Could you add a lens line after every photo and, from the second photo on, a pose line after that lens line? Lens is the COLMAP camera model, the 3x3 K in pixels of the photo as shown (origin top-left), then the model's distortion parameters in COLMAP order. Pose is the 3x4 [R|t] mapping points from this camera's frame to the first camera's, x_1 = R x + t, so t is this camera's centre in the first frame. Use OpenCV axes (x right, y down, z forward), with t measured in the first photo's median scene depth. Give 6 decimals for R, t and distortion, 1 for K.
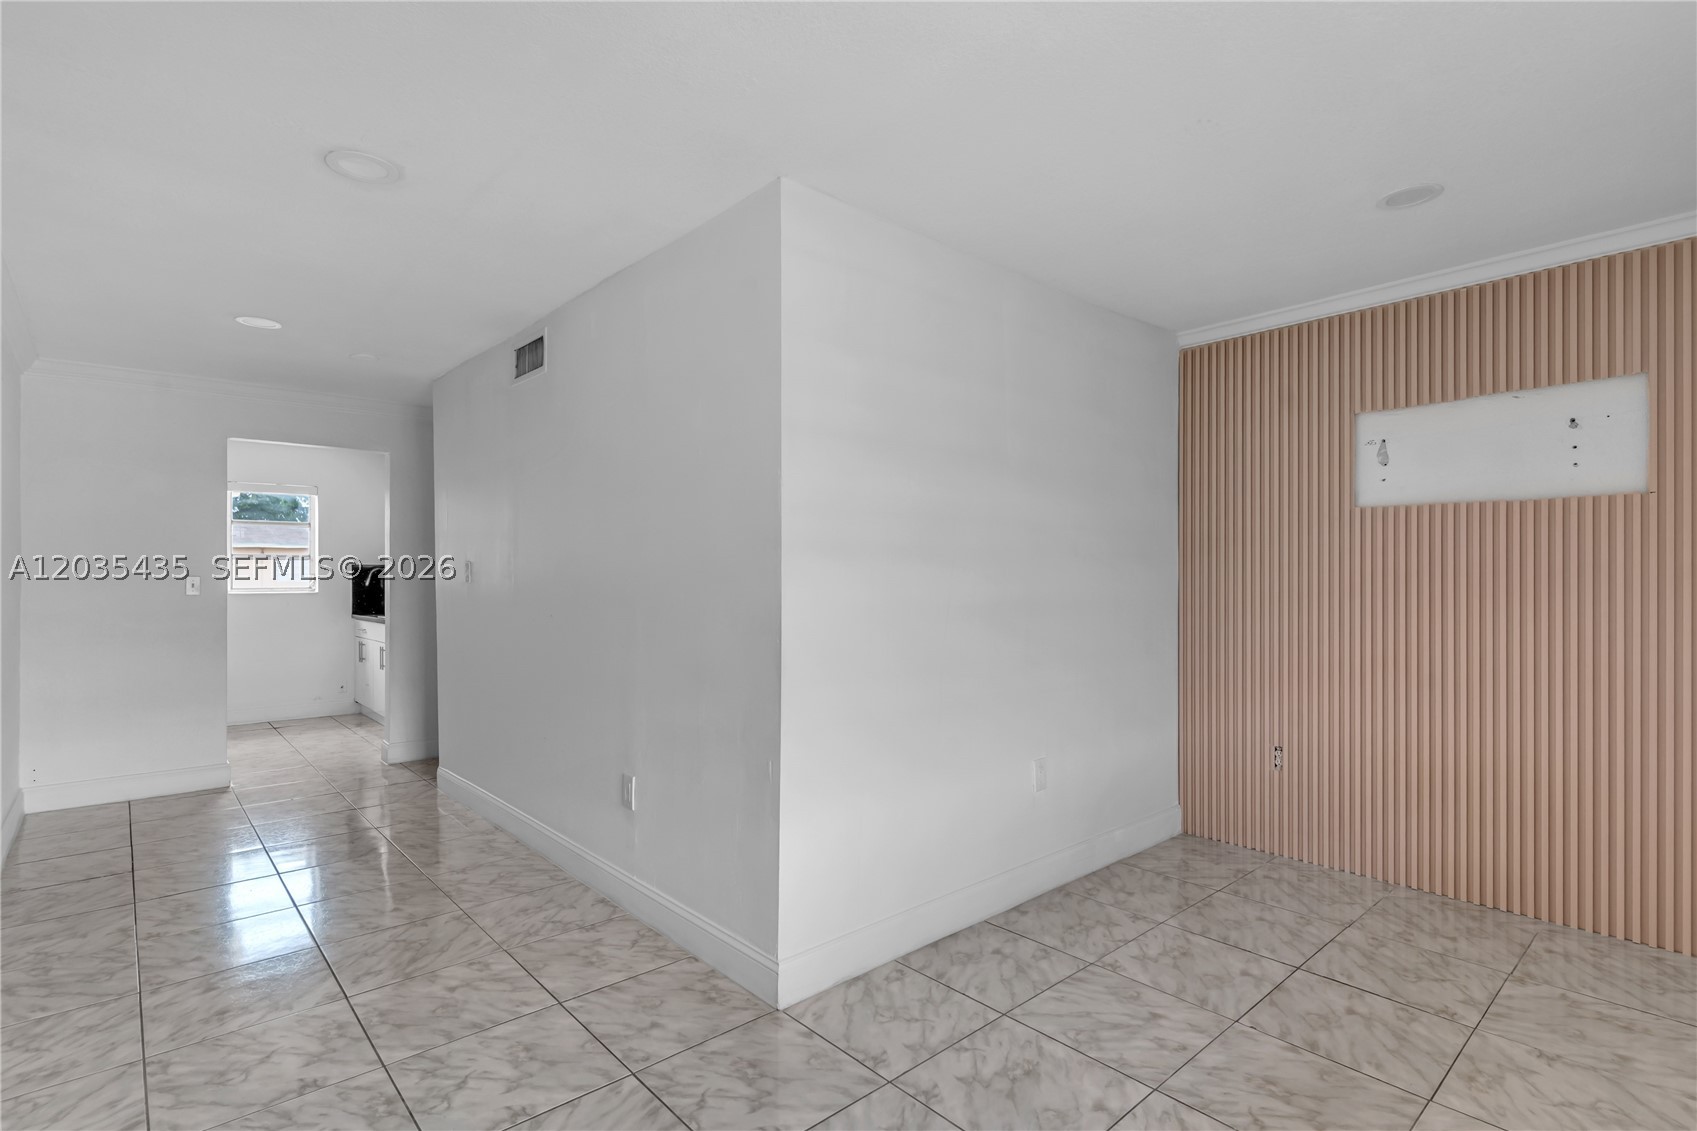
lens RADIAL K [[807.7, 0, 852.1], [0, 807.7, 571.0], [0, 0, 1]] dist [0.092729, -0.031741]
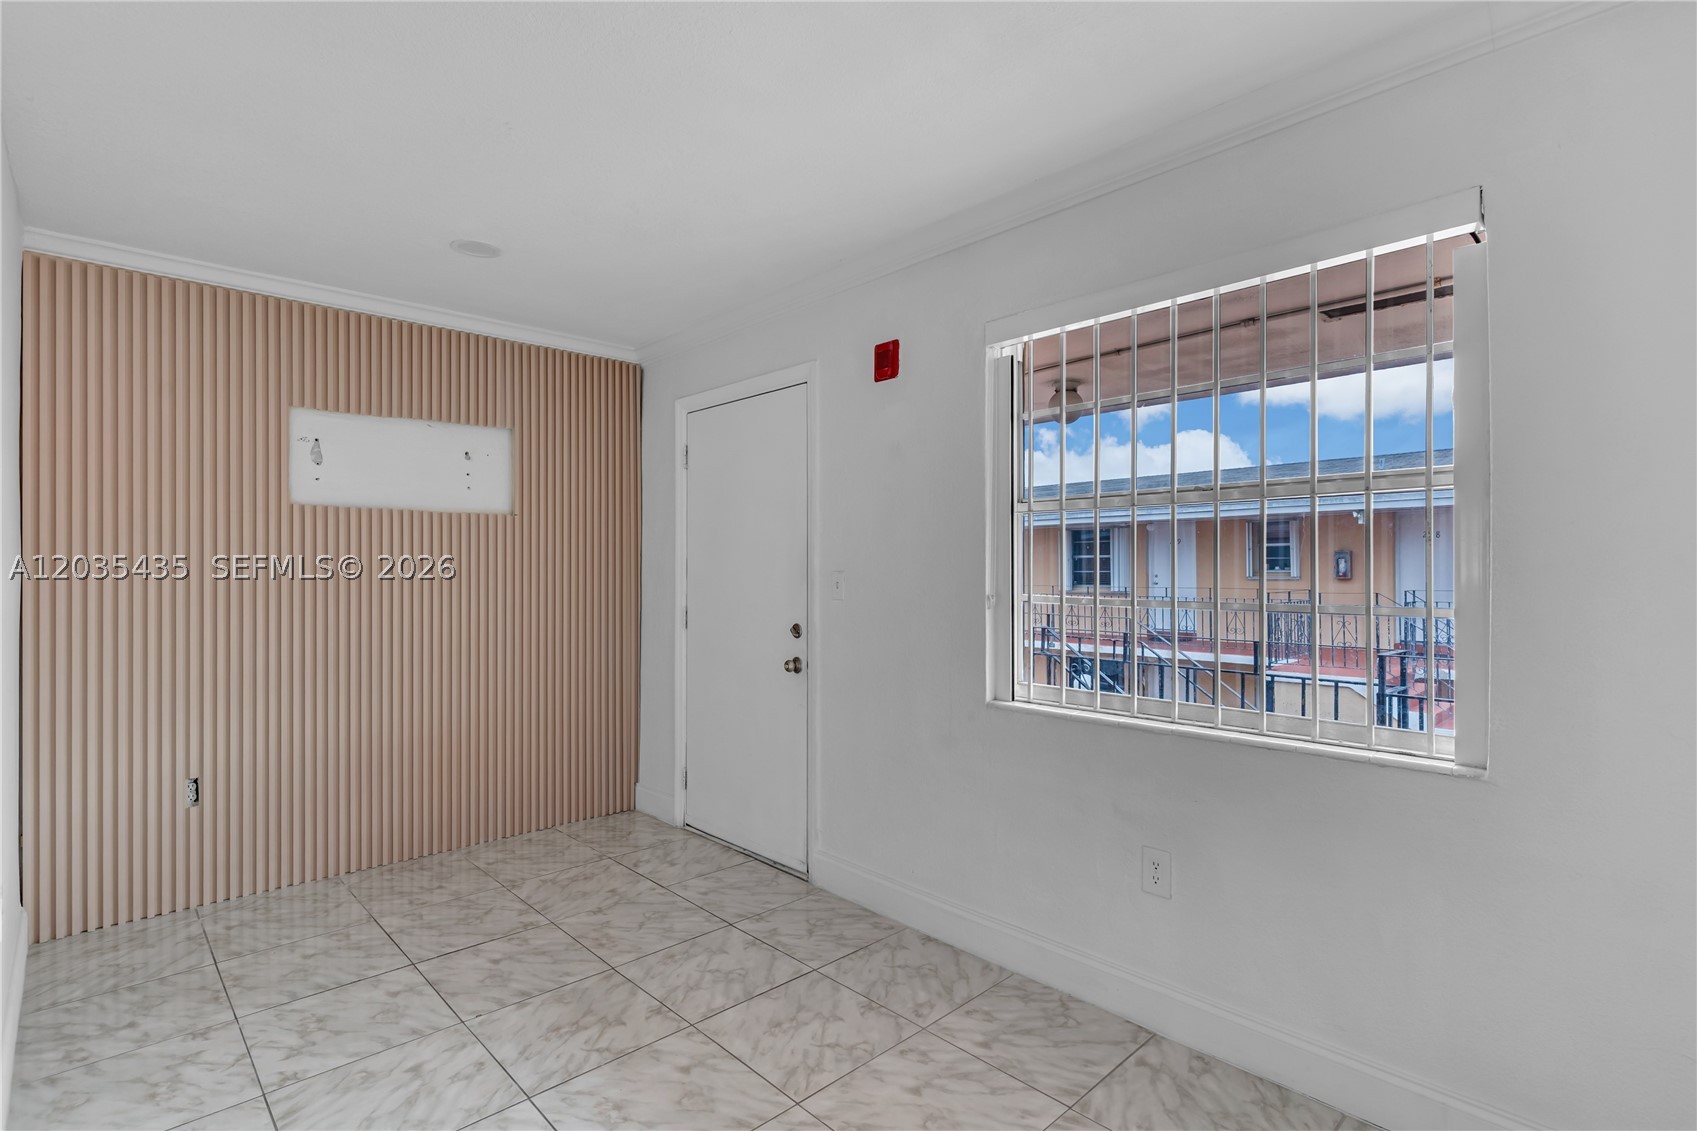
lens RADIAL K [[828.2, 0, 852.3], [0, 828.2, 573.6], [0, 0, 1]] dist [-0.037011, 0.009011]
pose [[-0.025506, 0.001786, 0.999673, -0.418659], [0.001932, 0.999997, -0.001738, 0.008073], [-0.999673, 0.001887, -0.025509, 0.457844]]
